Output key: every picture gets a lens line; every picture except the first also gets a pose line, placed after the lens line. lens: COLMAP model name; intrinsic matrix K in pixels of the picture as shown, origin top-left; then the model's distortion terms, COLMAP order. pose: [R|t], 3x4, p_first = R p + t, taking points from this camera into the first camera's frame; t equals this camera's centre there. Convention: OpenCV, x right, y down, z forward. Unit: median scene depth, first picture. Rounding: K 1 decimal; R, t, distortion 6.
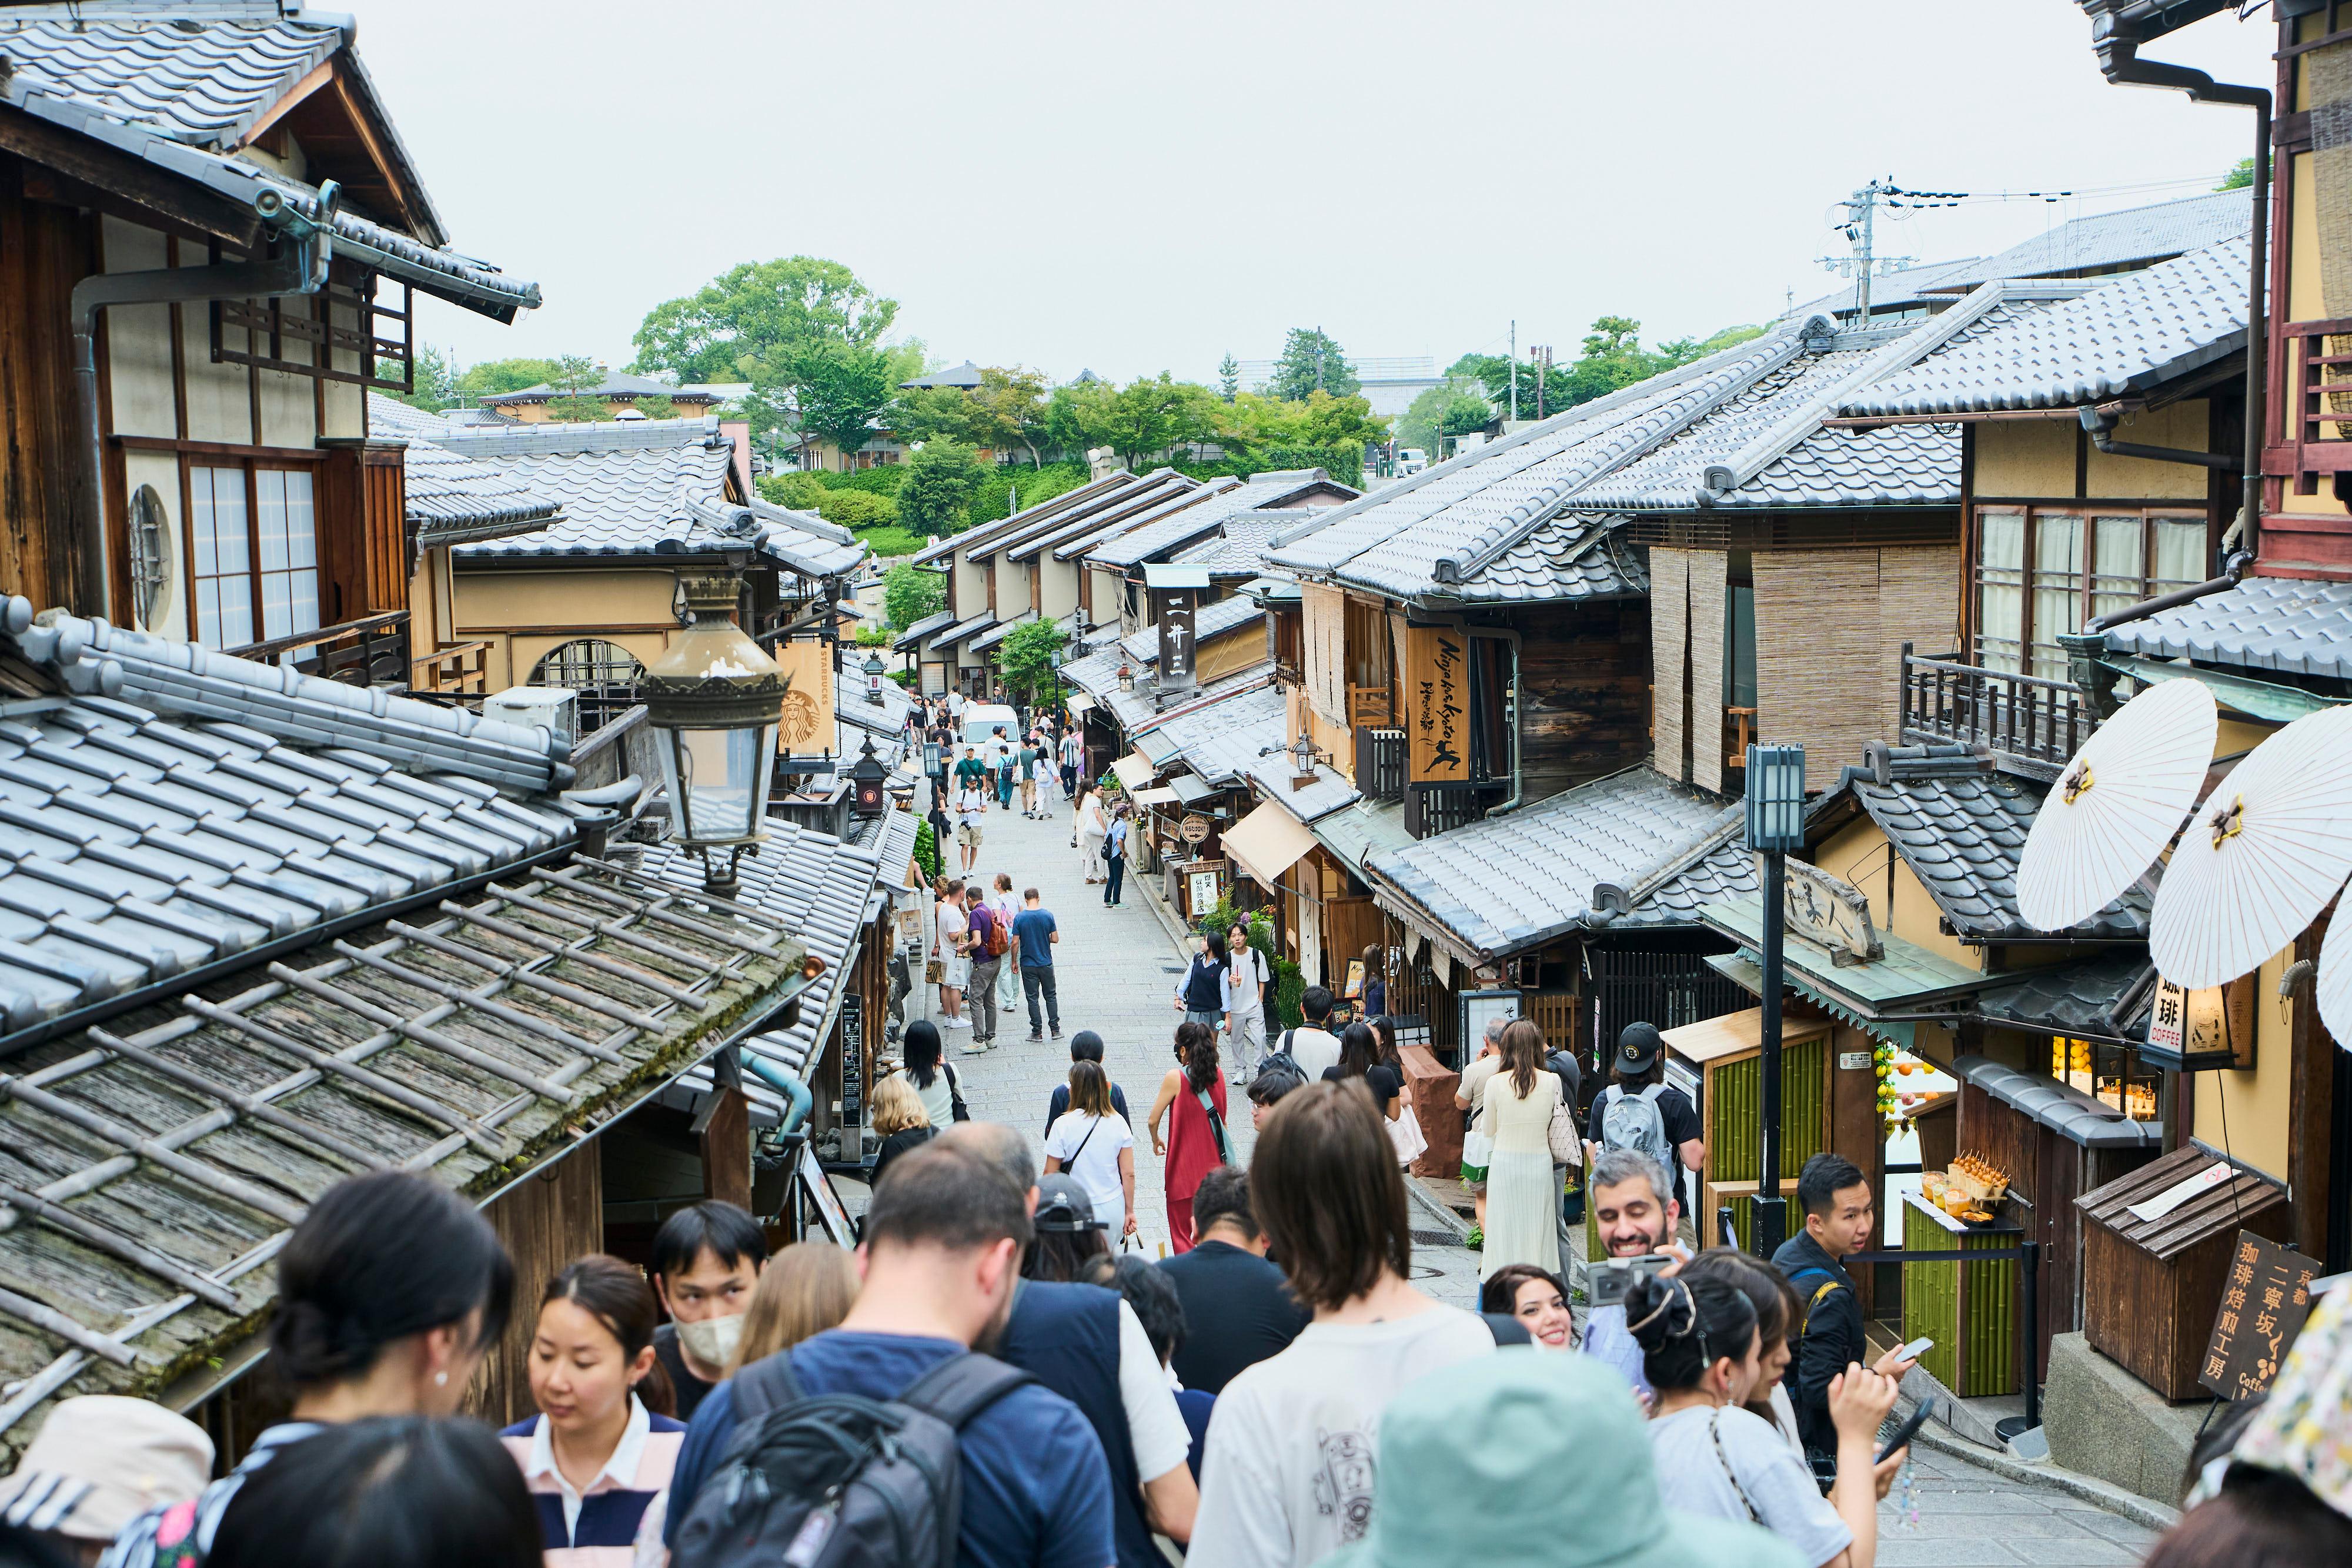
lens RADIAL K [[2492.0, 0, 1176.0], [0, 2492.0, 784.0], [0, 0, 1]] dist [0.007418, 0.025502]
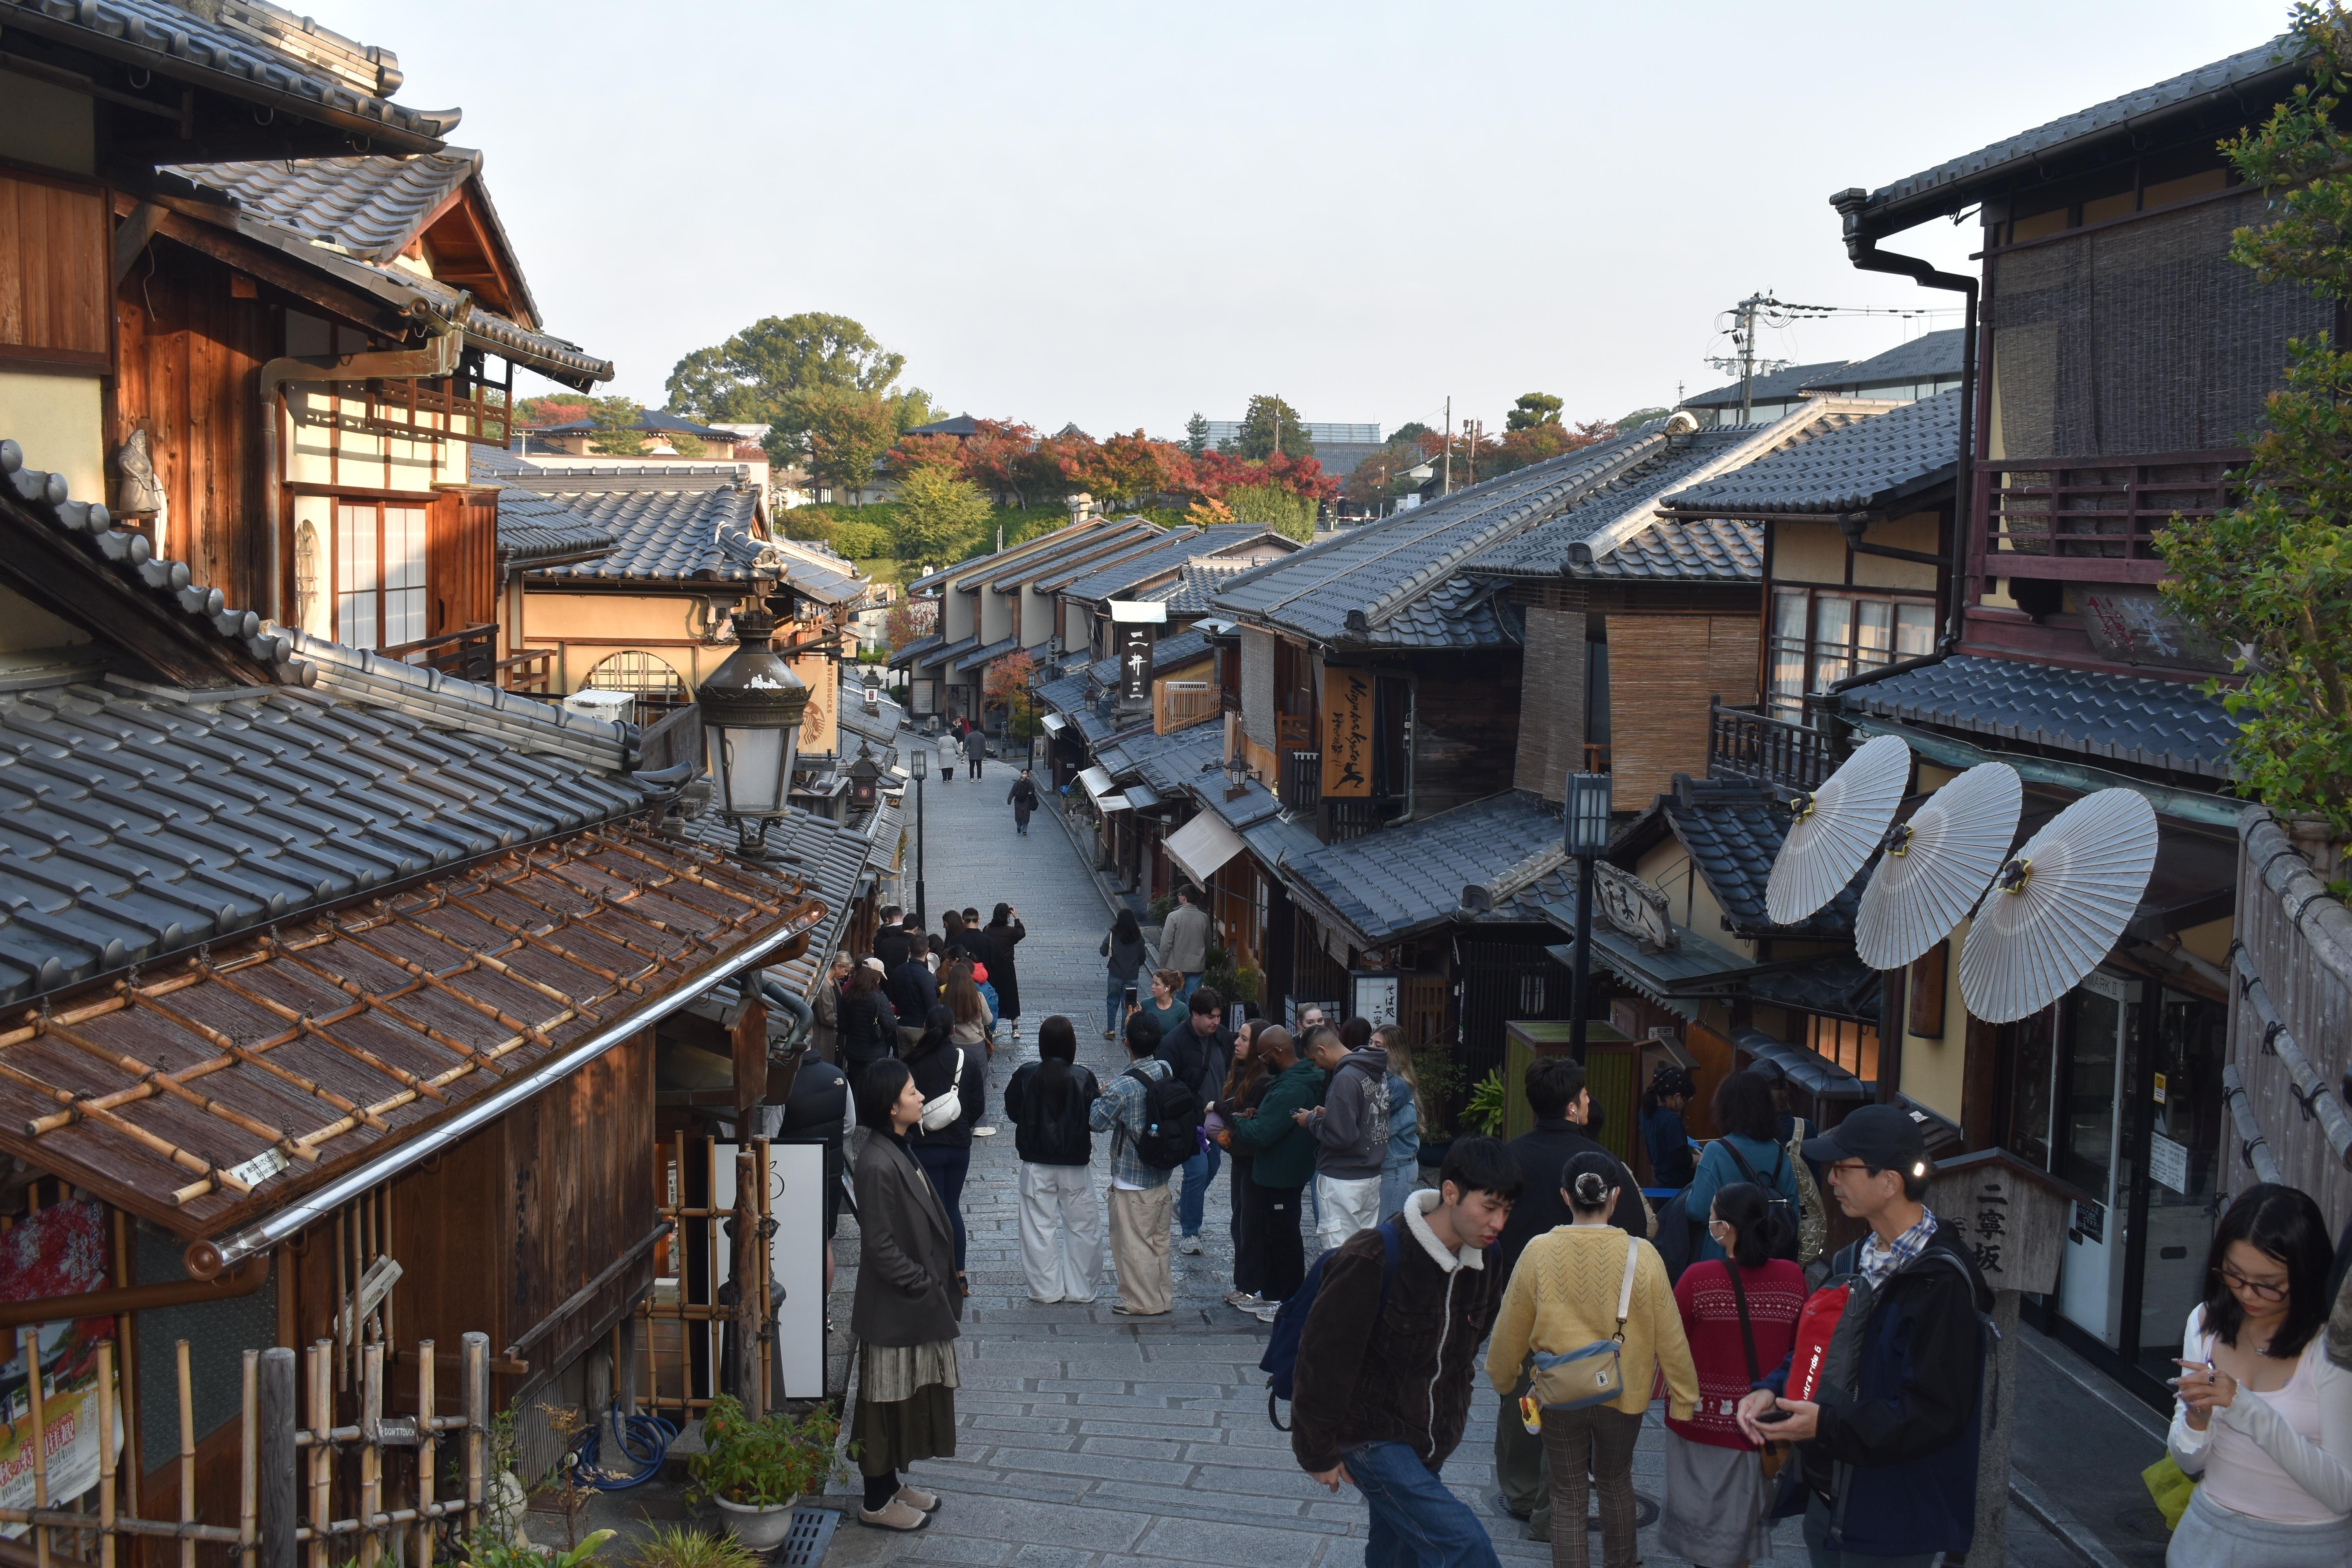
lens RADIAL K [[2330.7, 0, 1177.8], [0, 2330.7, 729.9], [0, 0, 1]] dist [-0.005303, -0.006790]
pose [[0.999245, 0.036795, 0.012465, 0.012300], [-0.036401, 0.998871, -0.030527, 0.004402], [-0.013574, 0.030051, 0.999456, -0.122462]]
